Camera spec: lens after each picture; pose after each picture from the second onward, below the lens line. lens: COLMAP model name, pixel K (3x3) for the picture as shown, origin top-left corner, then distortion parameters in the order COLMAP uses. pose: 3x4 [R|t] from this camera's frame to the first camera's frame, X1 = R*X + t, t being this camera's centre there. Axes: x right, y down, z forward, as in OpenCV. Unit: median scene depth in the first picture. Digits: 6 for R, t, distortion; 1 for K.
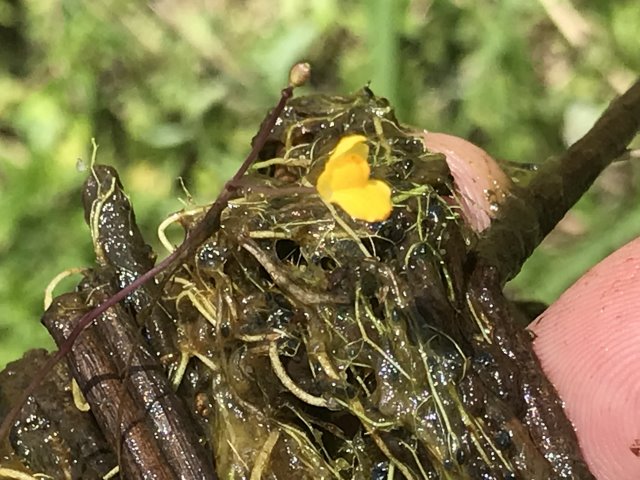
lens RADIAL K [[3178.3, 0, 320.0], [0, 3178.3, 240.0], [0, 0, 1]] dist [-0.069054, -1.762470]
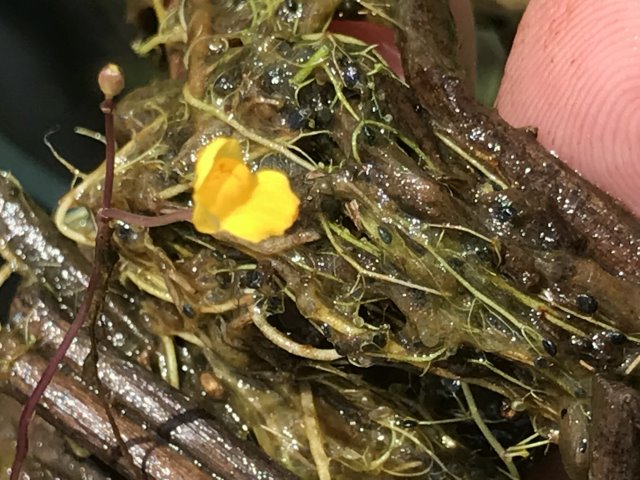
lens RADIAL K [[3178.3, 0, 320.0], [0, 3178.3, 240.0], [0, 0, 1]] dist [-0.069054, -1.762470]
pose [[0.865735, -0.500494, 0.002976, 0.006957], [0.499372, 0.864162, 0.062069, -0.028486], [-0.033637, -0.052250, 0.998067, 0.226178]]
